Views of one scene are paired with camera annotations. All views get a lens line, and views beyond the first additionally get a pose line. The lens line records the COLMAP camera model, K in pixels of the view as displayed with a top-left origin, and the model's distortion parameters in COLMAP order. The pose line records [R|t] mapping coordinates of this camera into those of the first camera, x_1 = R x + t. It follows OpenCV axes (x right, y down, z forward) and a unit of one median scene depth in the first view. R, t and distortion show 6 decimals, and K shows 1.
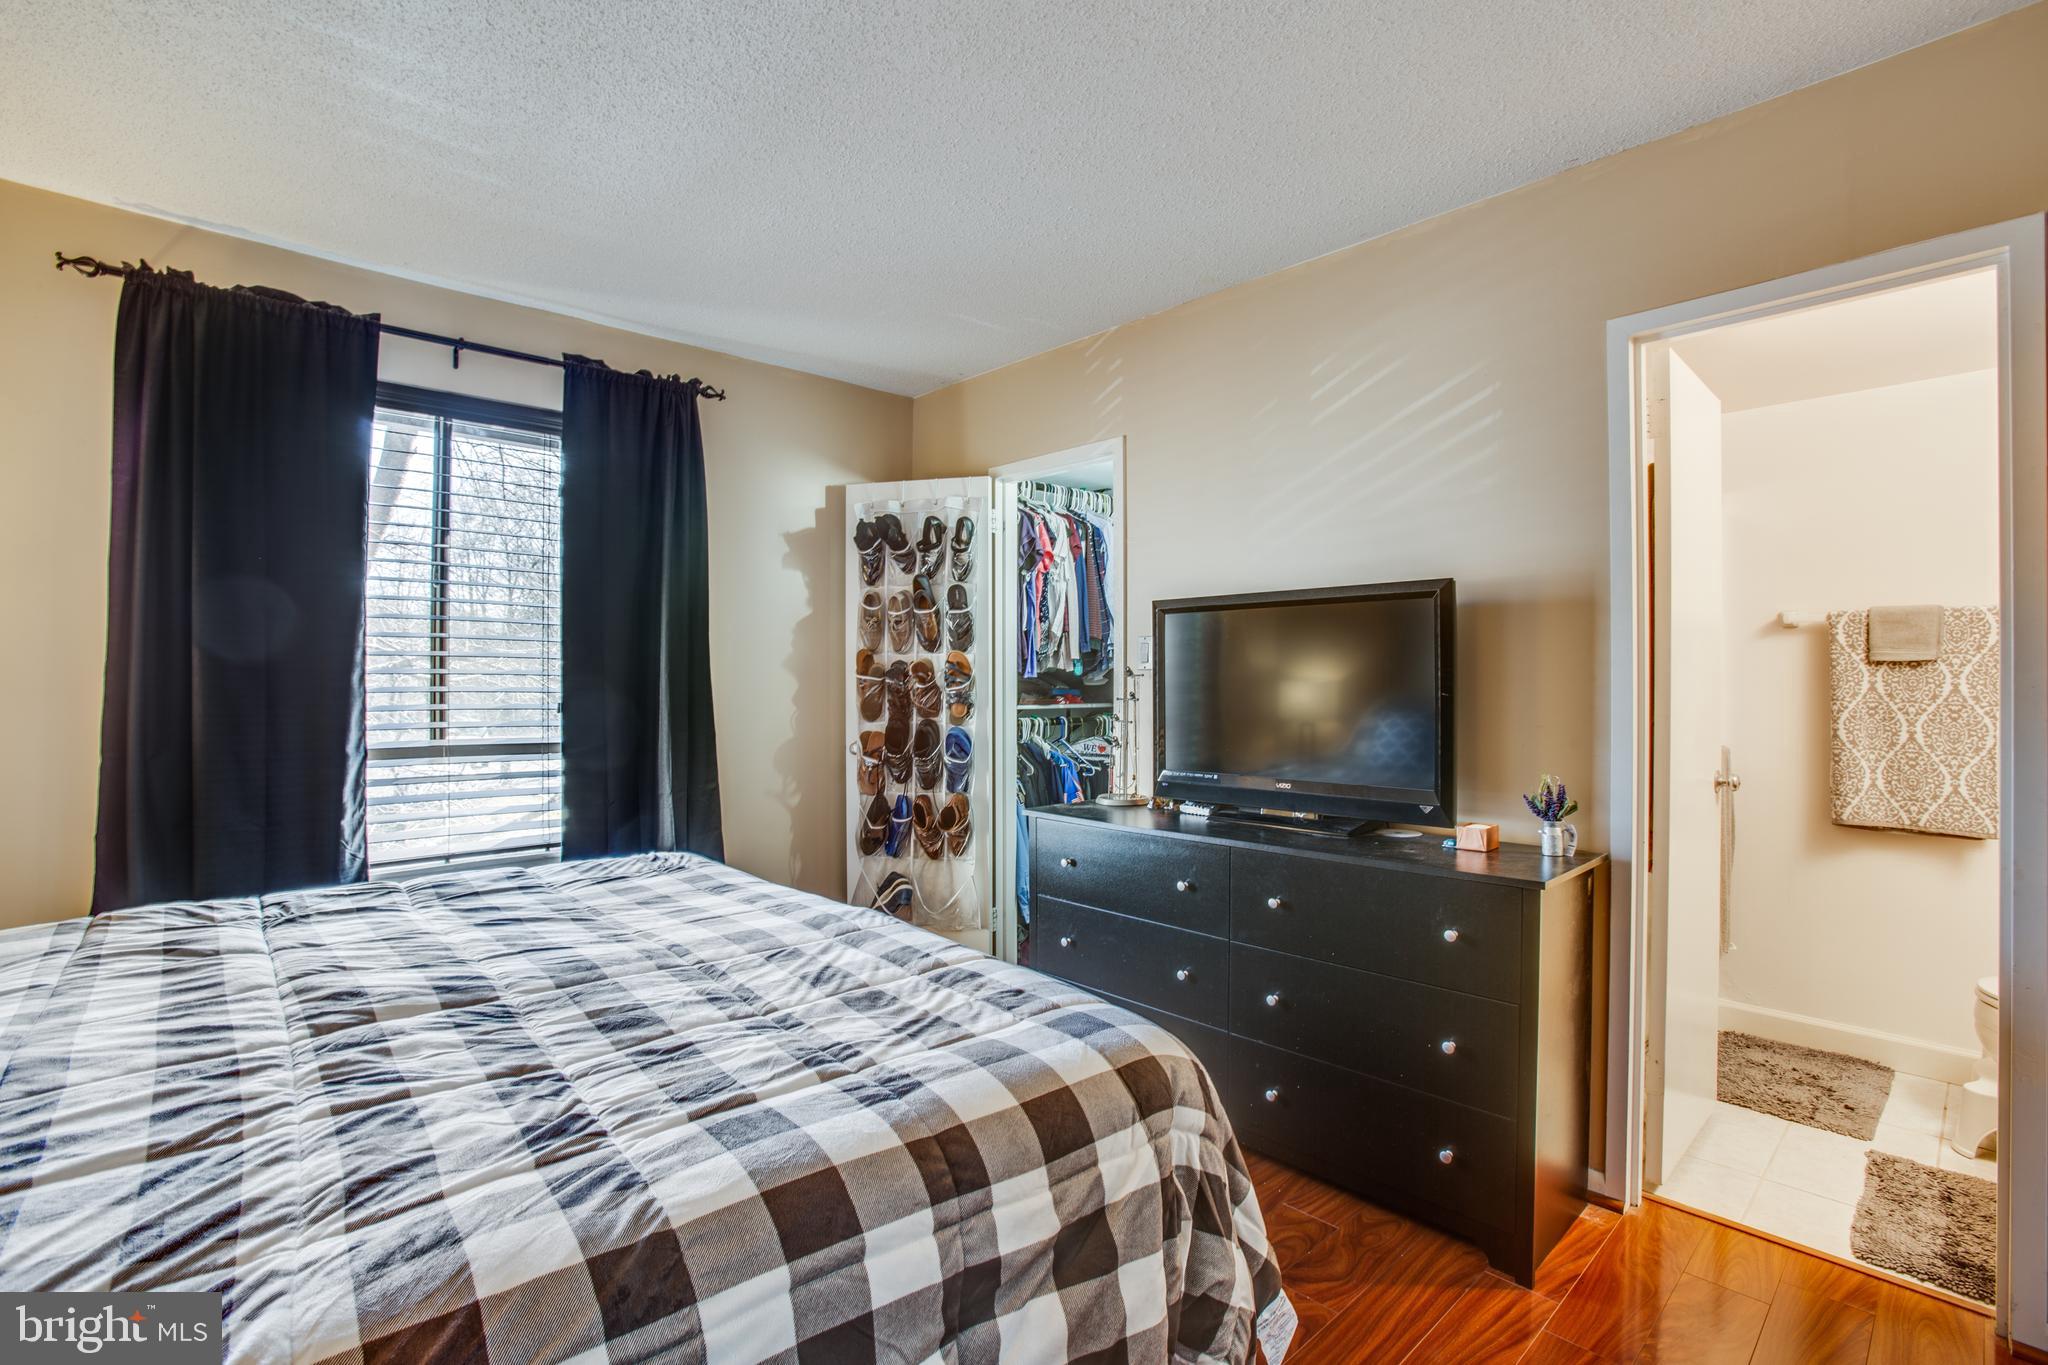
lens RADIAL K [[937.1, 0, 1024.0], [0, 937.1, 682.5], [0, 0, 1]] dist [-0.076226, 0.031672]
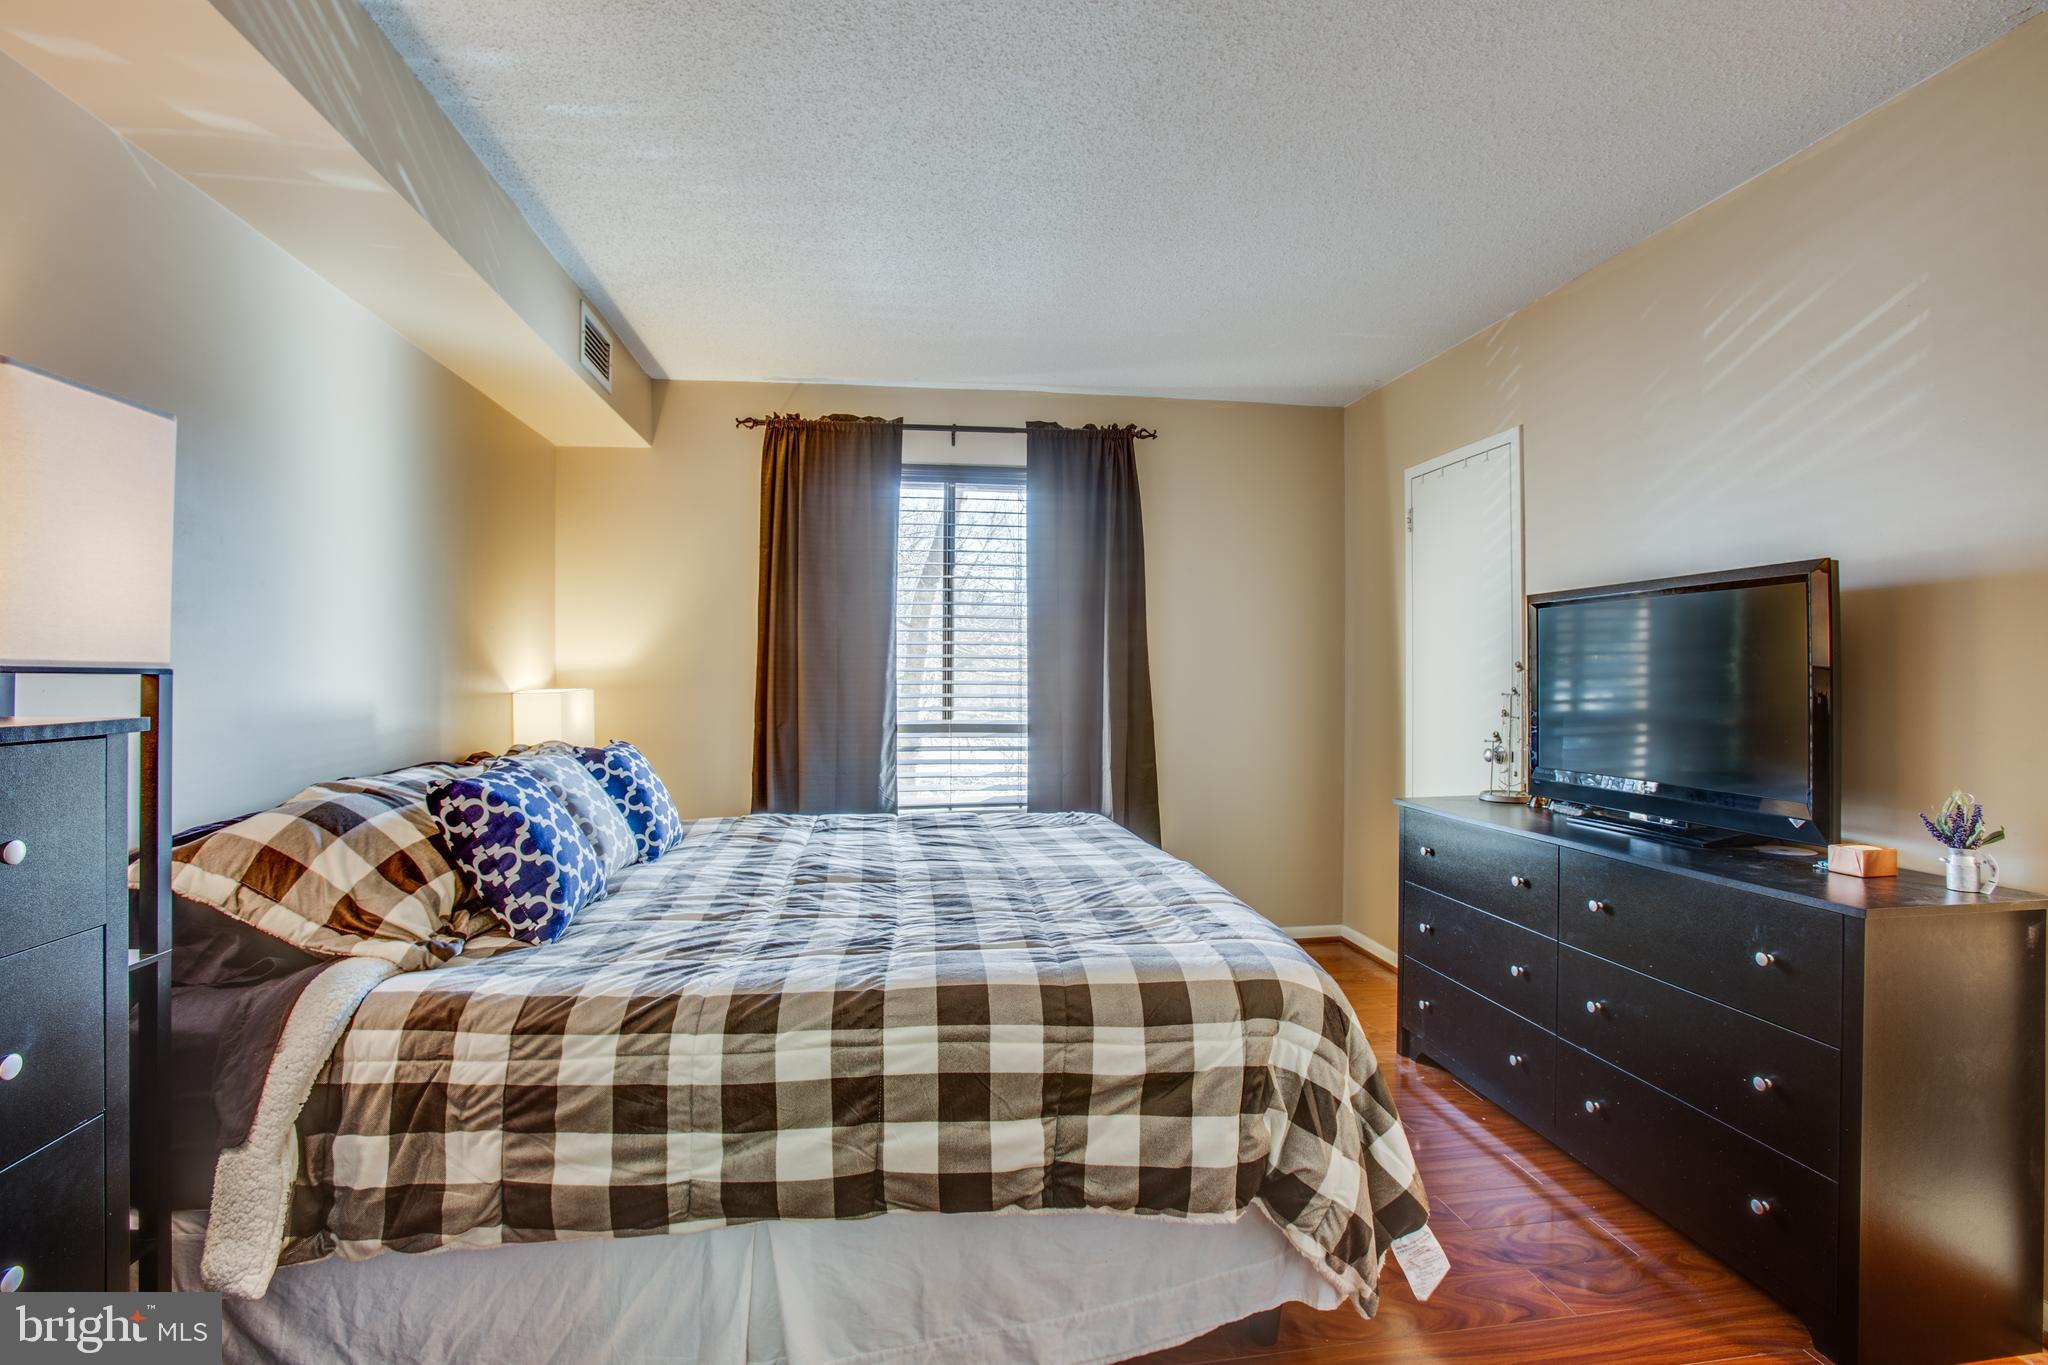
lens RADIAL K [[937.1, 0, 1024.0], [0, 937.1, 682.5], [0, 0, 1]] dist [-0.076226, 0.031672]
pose [[0.827947, 0.003509, -0.560796, 0.405621], [-0.001160, 0.999989, 0.004546, 0.001021], [0.560806, -0.003113, 0.827942, -0.156395]]
